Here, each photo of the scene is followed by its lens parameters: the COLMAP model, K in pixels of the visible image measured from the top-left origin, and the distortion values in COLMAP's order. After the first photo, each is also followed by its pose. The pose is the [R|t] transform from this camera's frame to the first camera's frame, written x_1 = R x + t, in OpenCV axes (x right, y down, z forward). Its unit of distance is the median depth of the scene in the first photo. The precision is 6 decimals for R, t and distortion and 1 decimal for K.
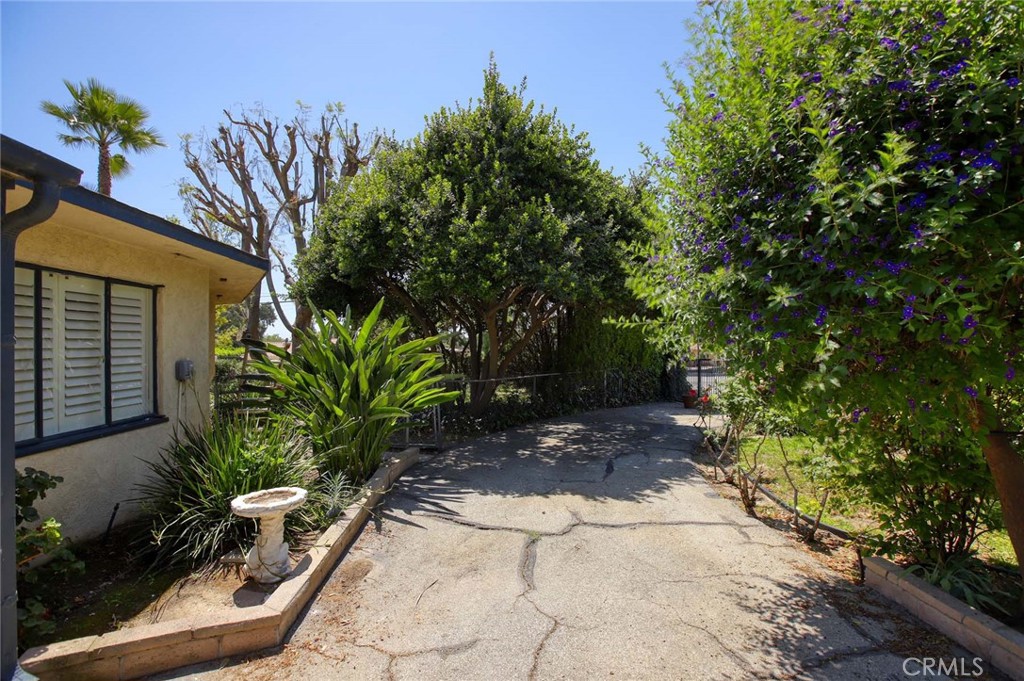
lens RADIAL K [[470.4, 0, 509.7], [0, 470.4, 344.3], [0, 0, 1]] dist [-0.018990, 0.001856]
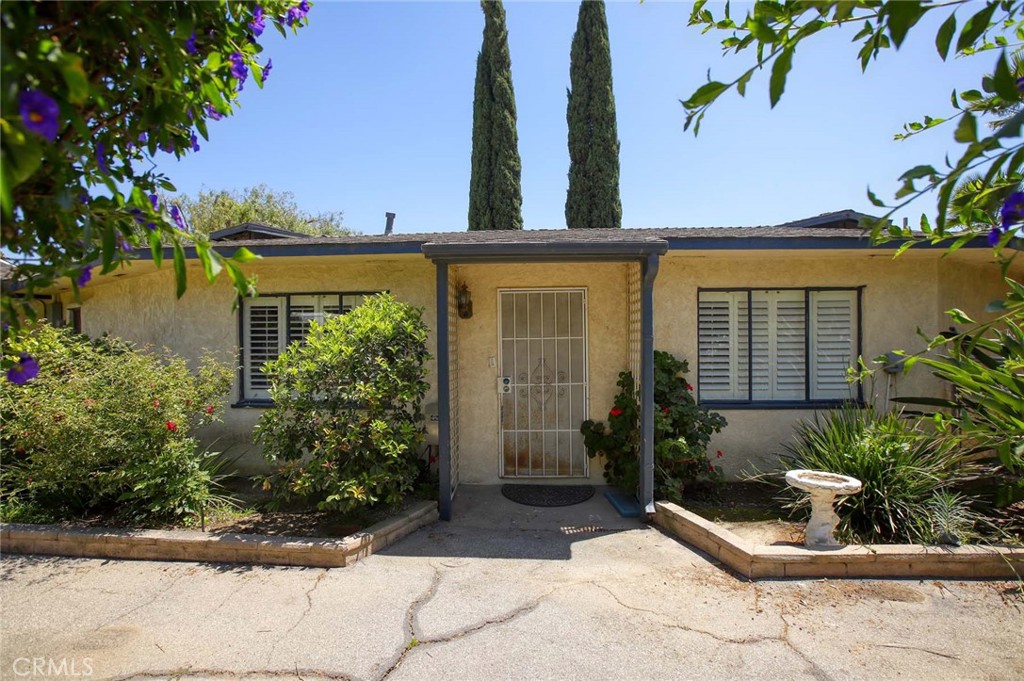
lens RADIAL K [[470.4, 0, 511.2], [0, 470.4, 345.9], [0, 0, 1]] dist [-0.018990, 0.001856]
pose [[-0.108077, 0.008363, -0.994107, 0.559095], [0.008277, 0.999938, 0.007512, 0.002542], [0.994108, -0.007416, -0.108139, 0.342198]]
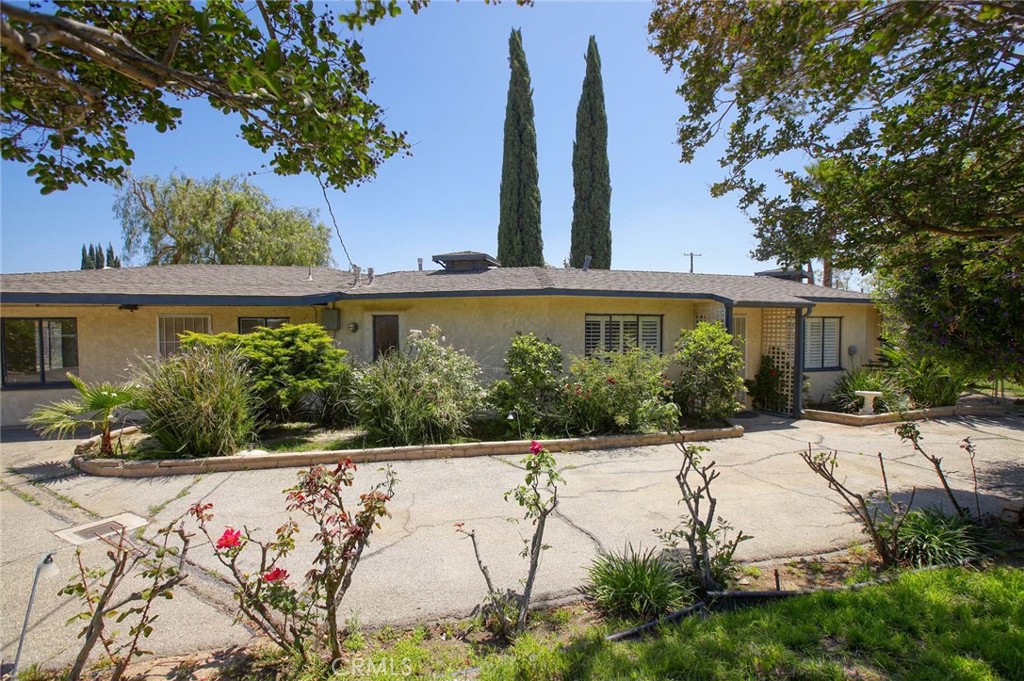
lens RADIAL K [[470.4, 0, 519.1], [0, 470.4, 343.9], [0, 0, 1]] dist [-0.018990, 0.001856]
pose [[0.240107, 0.029450, -0.970300, 1.589131], [0.002711, 0.999515, 0.031007, -0.074640], [0.970743, -0.010075, 0.239911, -1.623299]]
